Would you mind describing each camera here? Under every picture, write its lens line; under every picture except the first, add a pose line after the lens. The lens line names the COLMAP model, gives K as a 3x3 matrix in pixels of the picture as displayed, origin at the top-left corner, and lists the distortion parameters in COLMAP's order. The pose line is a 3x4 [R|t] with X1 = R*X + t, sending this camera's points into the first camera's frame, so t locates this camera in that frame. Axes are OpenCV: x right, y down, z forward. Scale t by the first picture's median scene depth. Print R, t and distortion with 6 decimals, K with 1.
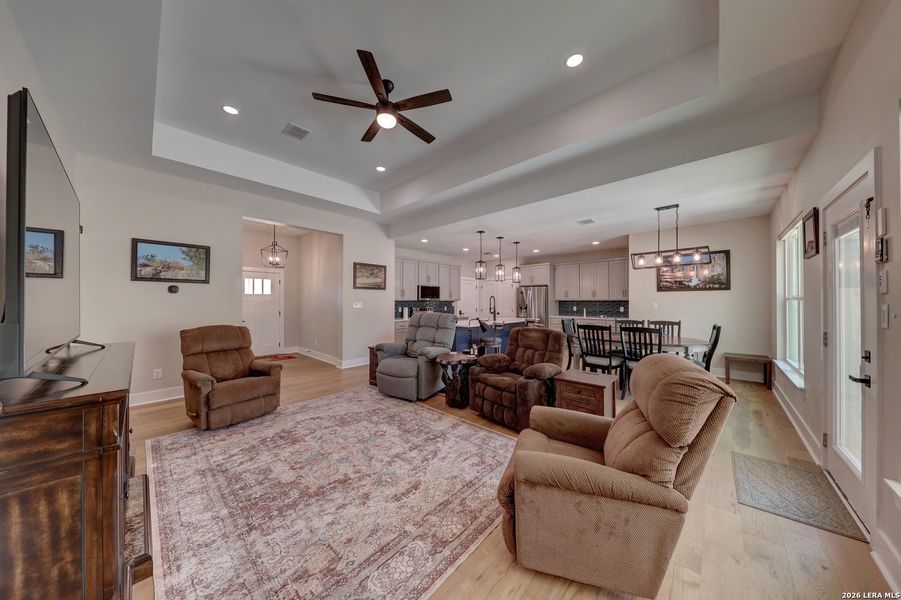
lens RADIAL K [[288.0, 0, 451.5], [0, 288.0, 300.9], [0, 0, 1]] dist [0.001571, 0.000019]
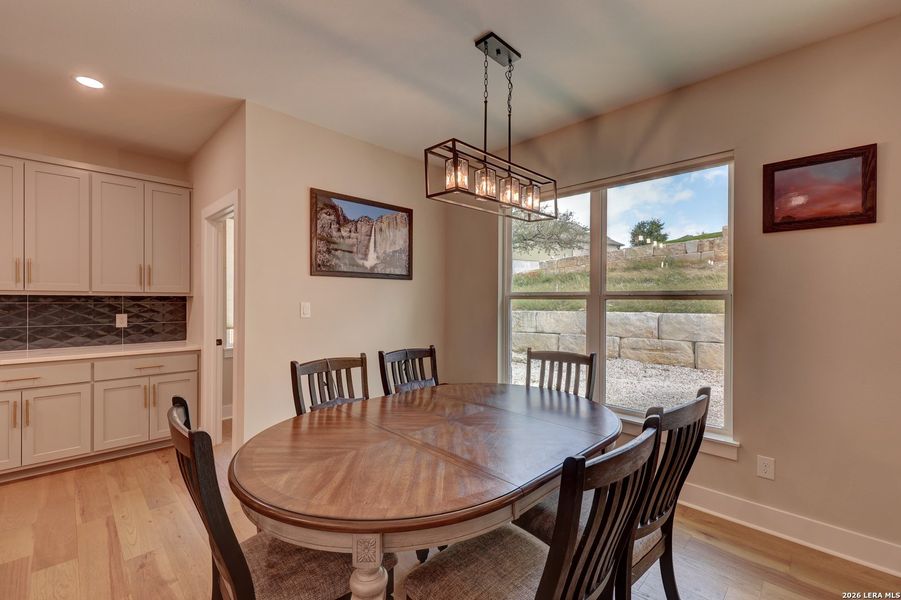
lens RADIAL K [[384.8, 0, 447.6], [0, 384.8, 298.3], [0, 0, 1]] dist [0.006743, -0.001780]
pose [[0.037811, 0.004790, 0.999273, 0.193790], [-0.006782, 0.999967, -0.004536, 0.001314], [-0.999262, -0.006605, 0.037842, 0.848504]]
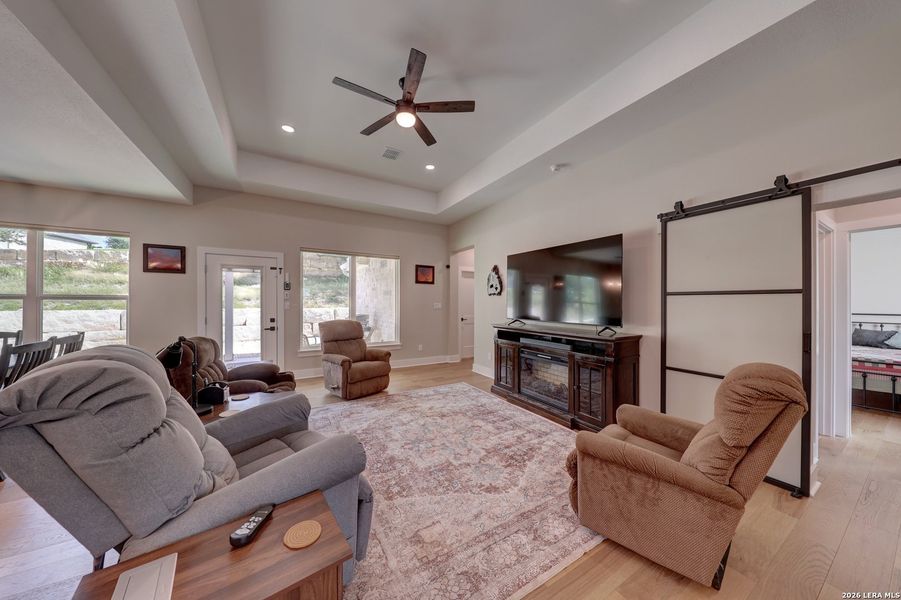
lens RADIAL K [[288.0, 0, 448.8], [0, 288.0, 301.8], [0, 0, 1]] dist [0.001571, 0.000019]
pose [[-0.954492, -0.003578, 0.298217, -0.348635], [-0.005177, 0.999976, -0.004572, 0.002768], [-0.298193, -0.005908, -0.954487, 0.997525]]
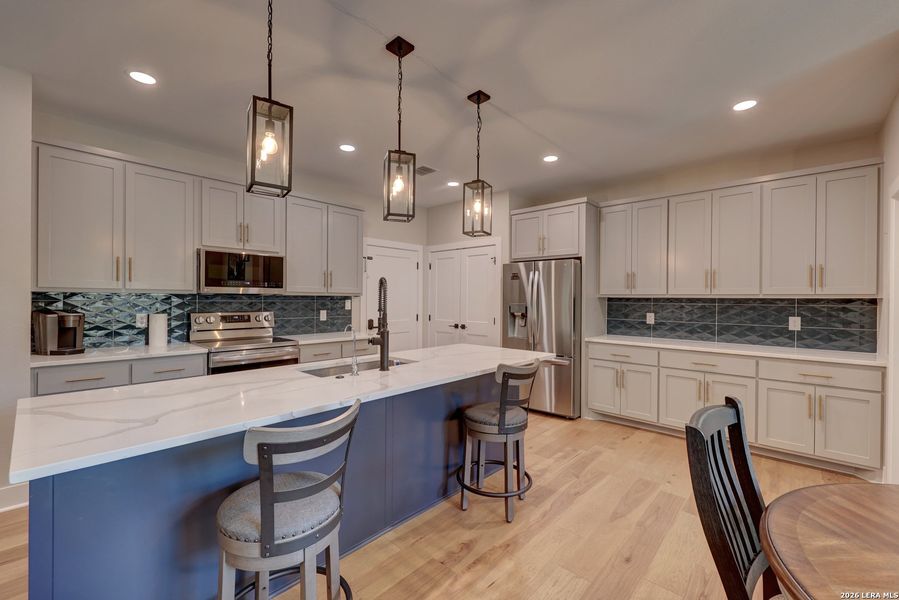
lens RADIAL K [[383.9, 0, 448.9], [0, 383.9, 302.1], [0, 0, 1]] dist [0.006743, -0.001780]
pose [[0.999955, 0.007965, -0.005198, 0.257165], [-0.007902, 0.999896, 0.012092, 0.000872], [0.005293, -0.012050, 0.999913, 0.776608]]
